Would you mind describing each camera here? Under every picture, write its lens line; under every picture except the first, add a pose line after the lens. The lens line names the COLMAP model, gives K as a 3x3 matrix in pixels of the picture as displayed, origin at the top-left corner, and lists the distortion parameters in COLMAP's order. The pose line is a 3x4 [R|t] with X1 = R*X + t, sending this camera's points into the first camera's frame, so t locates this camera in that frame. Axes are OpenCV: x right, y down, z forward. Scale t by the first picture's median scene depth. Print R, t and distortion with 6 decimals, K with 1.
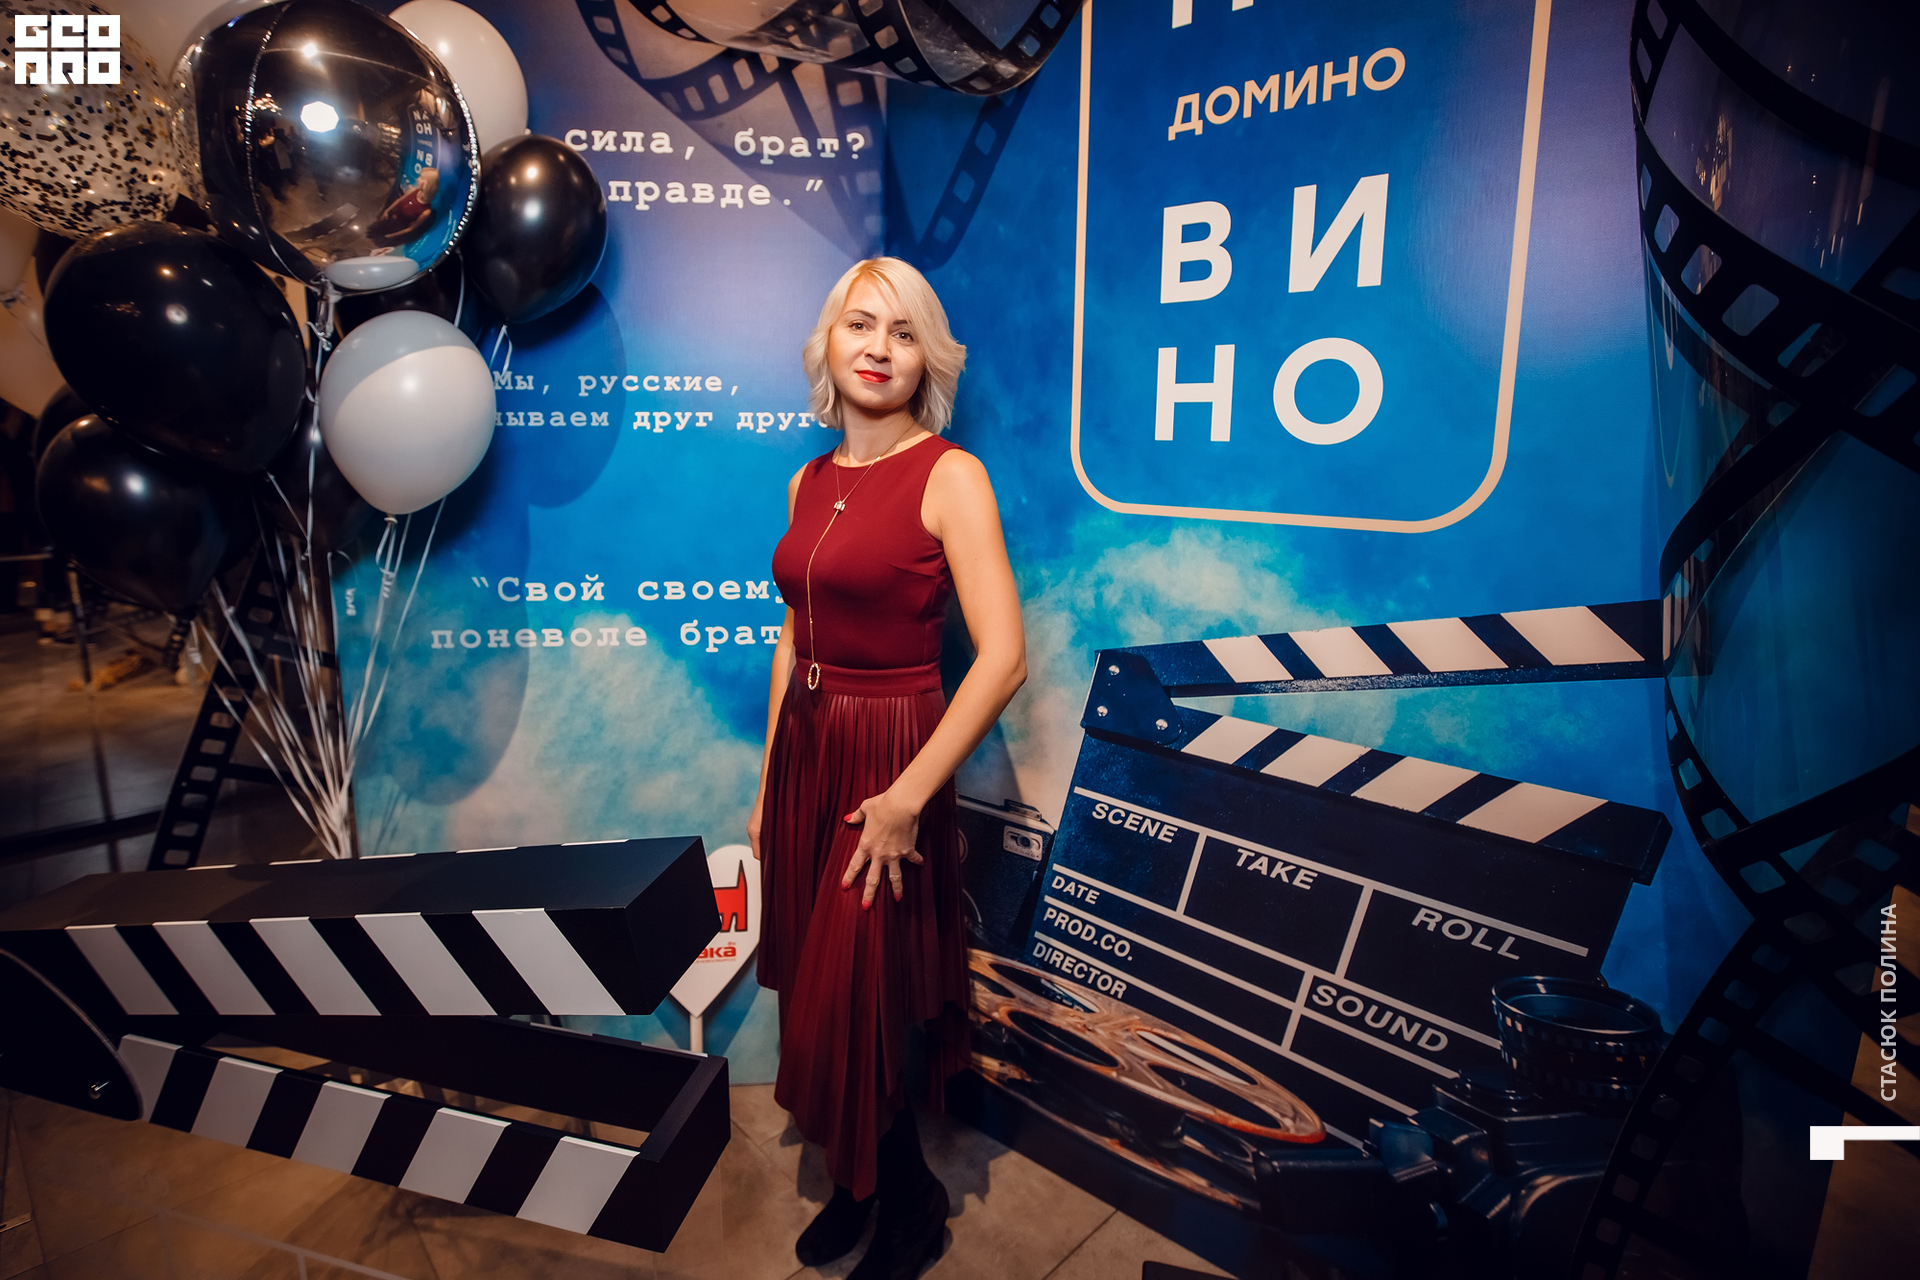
lens RADIAL K [[932.0, 0, 890.5], [0, 932.0, 597.3], [0, 0, 1]] dist [-0.053774, 0.022193]
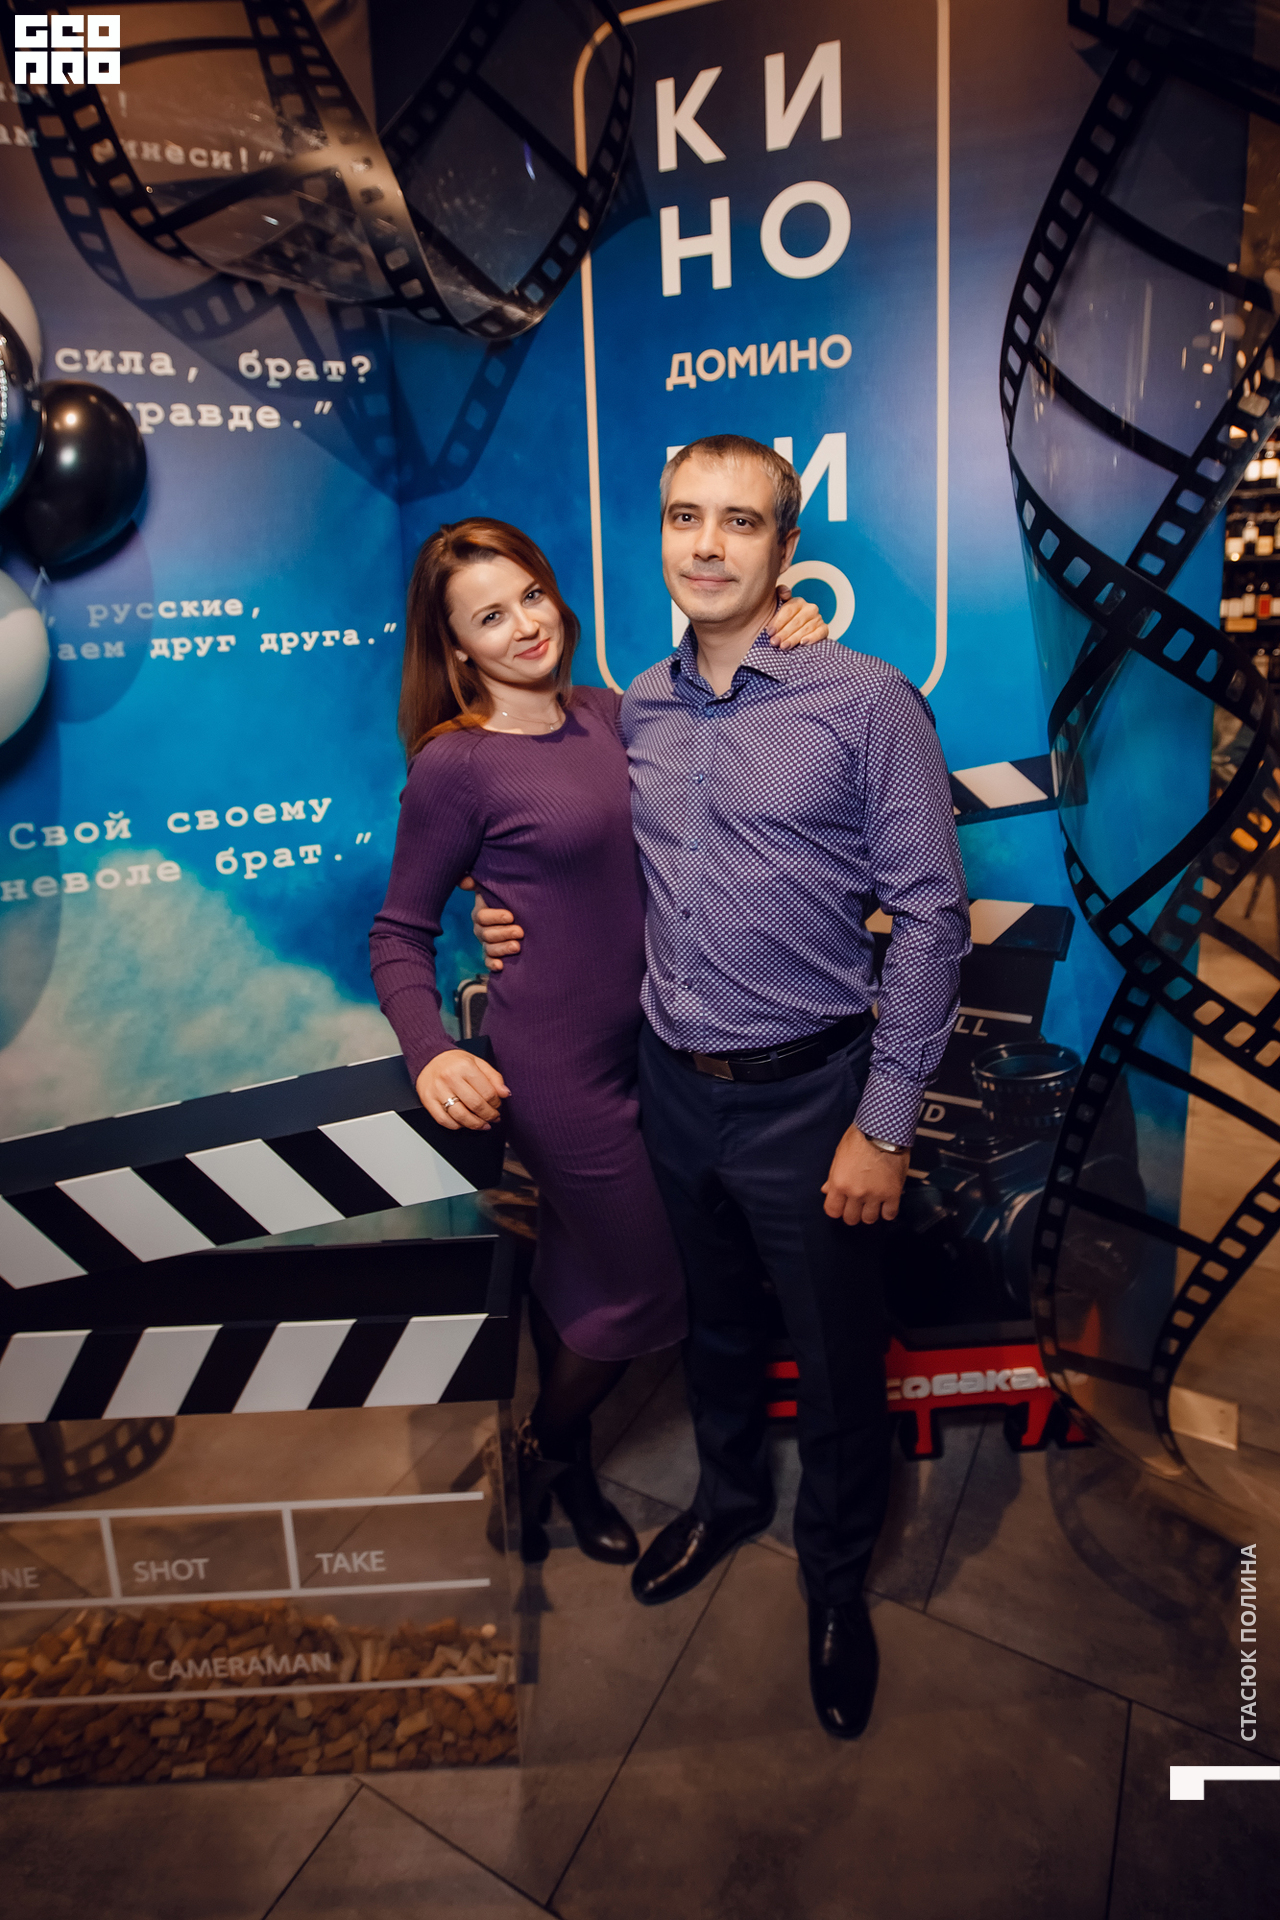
lens RADIAL K [[1089.8, 0, 627.7], [0, 1089.8, 793.8], [0, 0, 1]] dist [-0.059582, 0.029228]
pose [[0.947466, -0.093202, 0.305976, -0.183719], [0.091805, 0.995596, 0.018987, -0.017894], [-0.306399, 0.010101, 0.951850, -0.246066]]
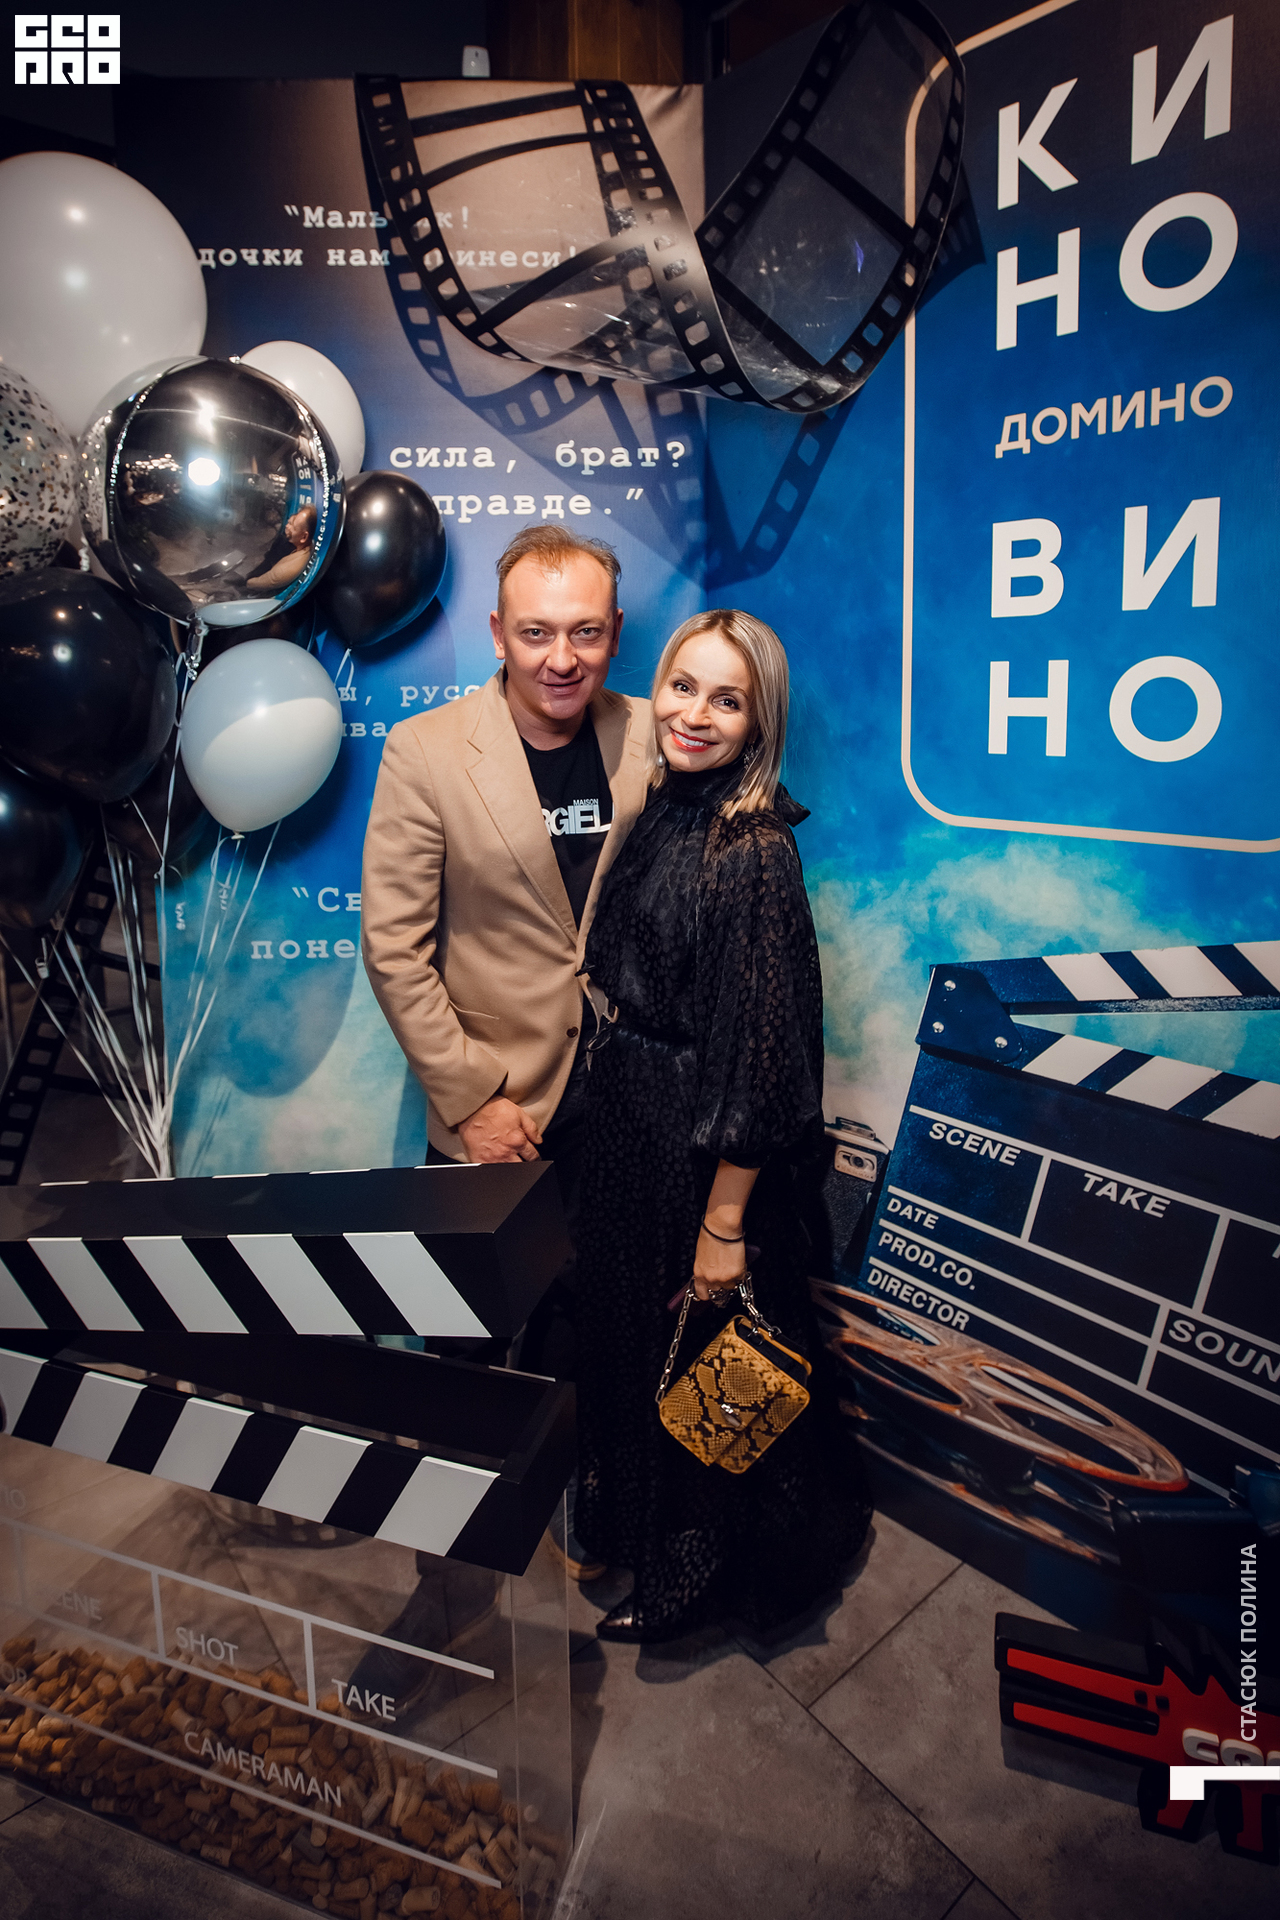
lens RADIAL K [[1034.8, 0, 619.0], [0, 1034.8, 813.4], [0, 0, 1]] dist [-0.058811, 0.029269]
pose [[0.998250, -0.008220, -0.058559, -0.040644], [0.004906, 0.998389, -0.056524, -0.041864], [0.058930, 0.056137, 0.996682, -0.102598]]
